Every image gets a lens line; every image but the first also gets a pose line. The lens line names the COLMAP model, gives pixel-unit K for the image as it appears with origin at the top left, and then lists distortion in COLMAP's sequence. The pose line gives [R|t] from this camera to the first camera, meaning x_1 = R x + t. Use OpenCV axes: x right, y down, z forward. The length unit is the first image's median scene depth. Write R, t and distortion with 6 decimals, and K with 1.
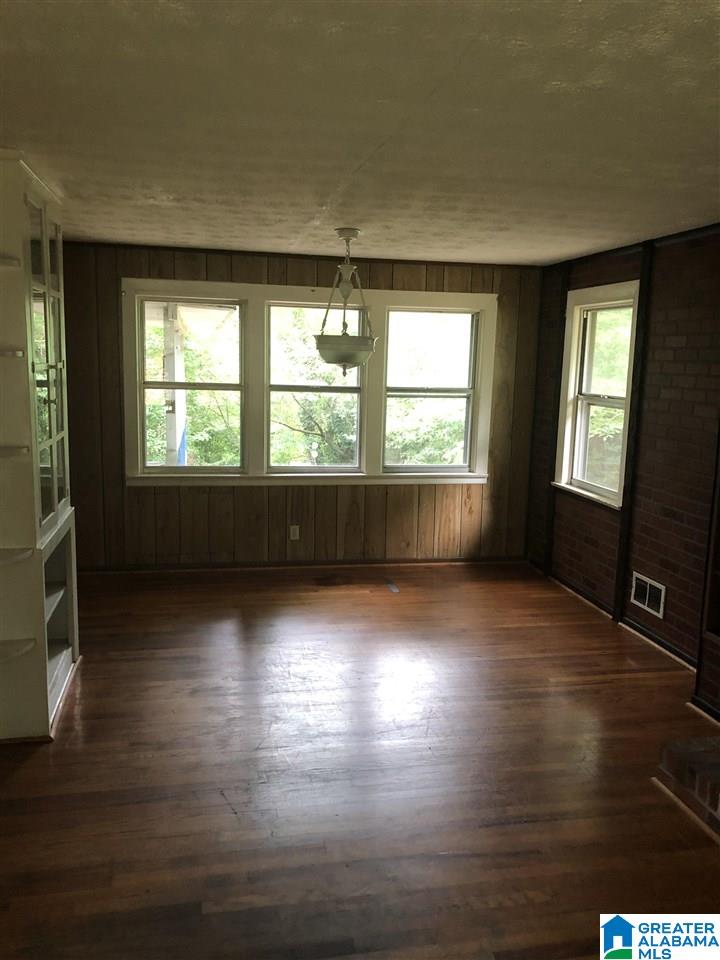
lens RADIAL K [[795.8, 0, 360.5], [0, 795.8, 501.0], [0, 0, 1]] dist [0.014093, -0.008543]
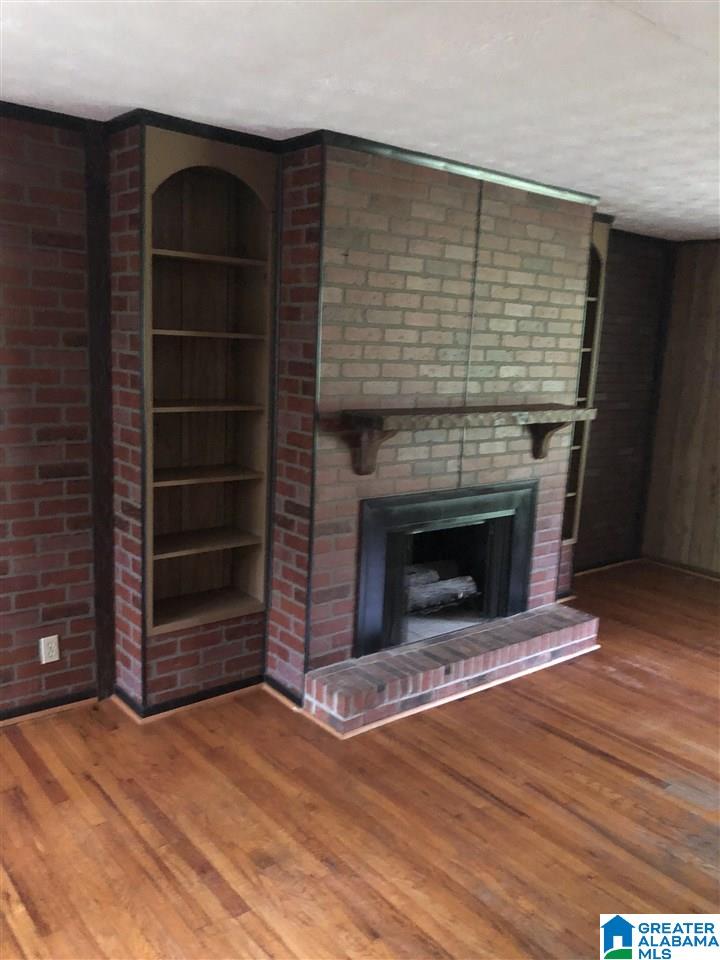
lens RADIAL K [[795.8, 0, 360.5], [0, 795.8, 501.0], [0, 0, 1]] dist [0.014093, -0.008543]
pose [[-0.464114, -0.232507, 0.854715, -0.332646], [0.099776, 0.945071, 0.311265, -0.187528], [-0.880138, 0.229743, -0.415422, 1.000860]]
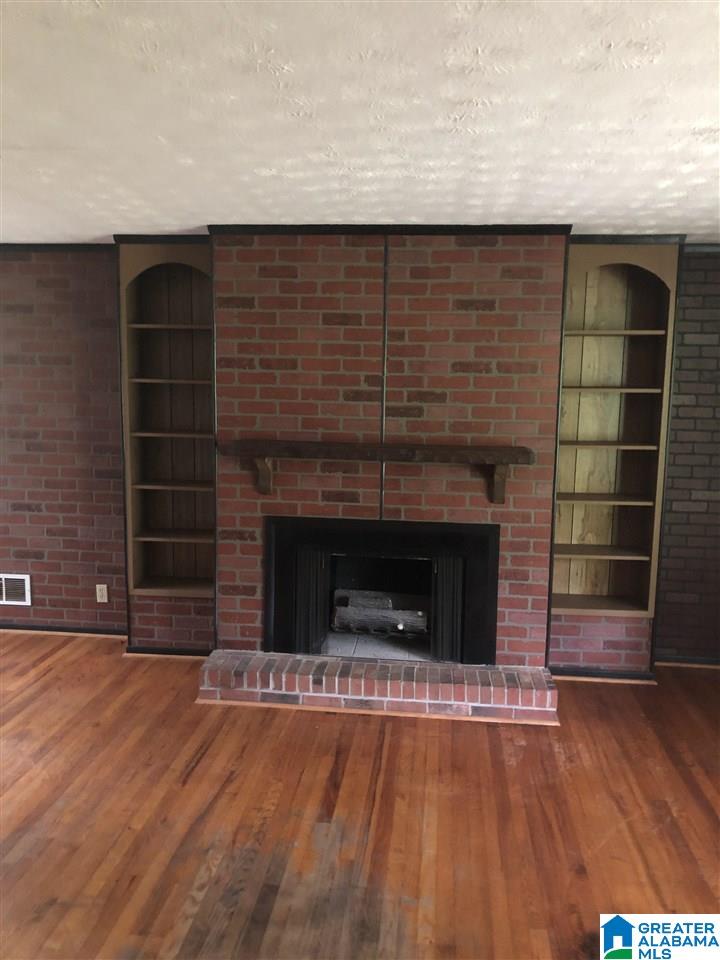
lens RADIAL K [[795.8, 0, 360.5], [0, 795.8, 501.0], [0, 0, 1]] dist [0.014093, -0.008543]
pose [[0.310225, -0.173751, 0.934650, -0.500834], [0.166052, 0.977946, 0.126685, -0.055451], [-0.936049, 0.115900, 0.332235, 0.231639]]
